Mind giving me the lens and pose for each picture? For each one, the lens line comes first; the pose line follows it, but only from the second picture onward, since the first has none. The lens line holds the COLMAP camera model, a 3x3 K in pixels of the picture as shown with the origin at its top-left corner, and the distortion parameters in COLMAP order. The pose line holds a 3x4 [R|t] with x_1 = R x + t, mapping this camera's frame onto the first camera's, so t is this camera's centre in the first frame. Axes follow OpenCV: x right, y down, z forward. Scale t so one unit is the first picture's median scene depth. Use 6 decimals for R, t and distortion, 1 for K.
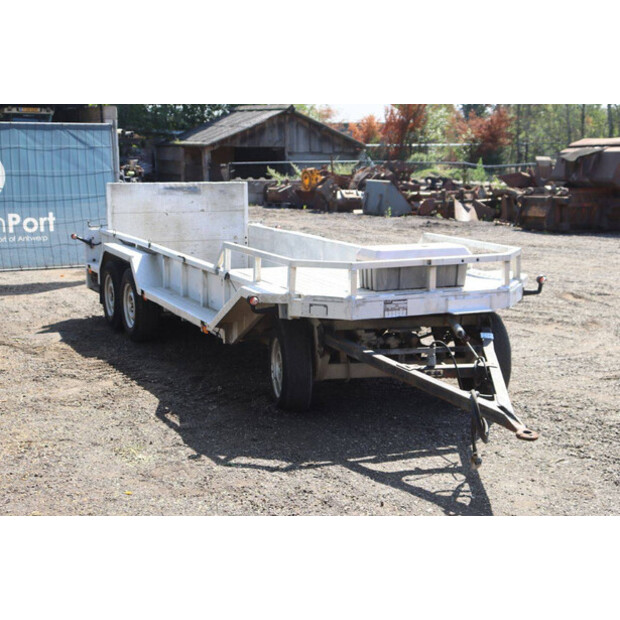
lens RADIAL K [[1066.0, 0, 310.0], [0, 1066.0, 310.0], [0, 0, 1]] dist [0.207889, -0.021265]
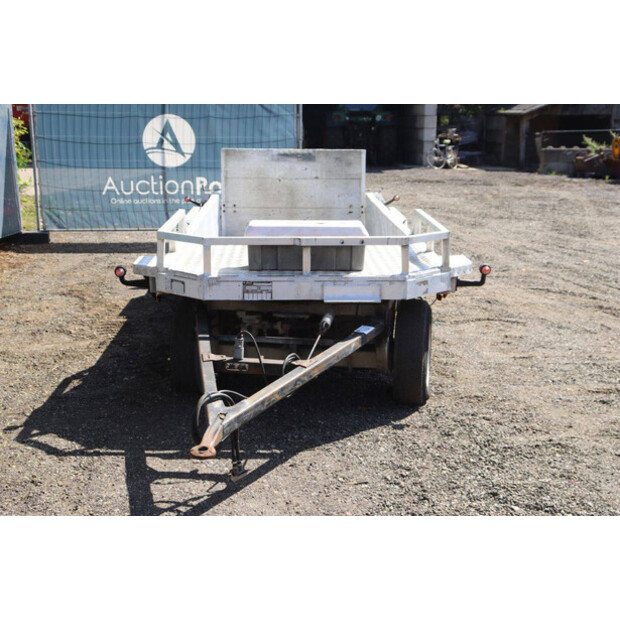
lens RADIAL K [[994.0, 0, 310.0], [0, 994.0, 310.0], [0, 0, 1]] dist [0.113530, 0.114393]
pose [[0.921675, 0.079244, -0.379783, 0.394921], [-0.064154, 0.996571, 0.052249, -0.028674], [0.382621, -0.023792, 0.923599, 0.216347]]
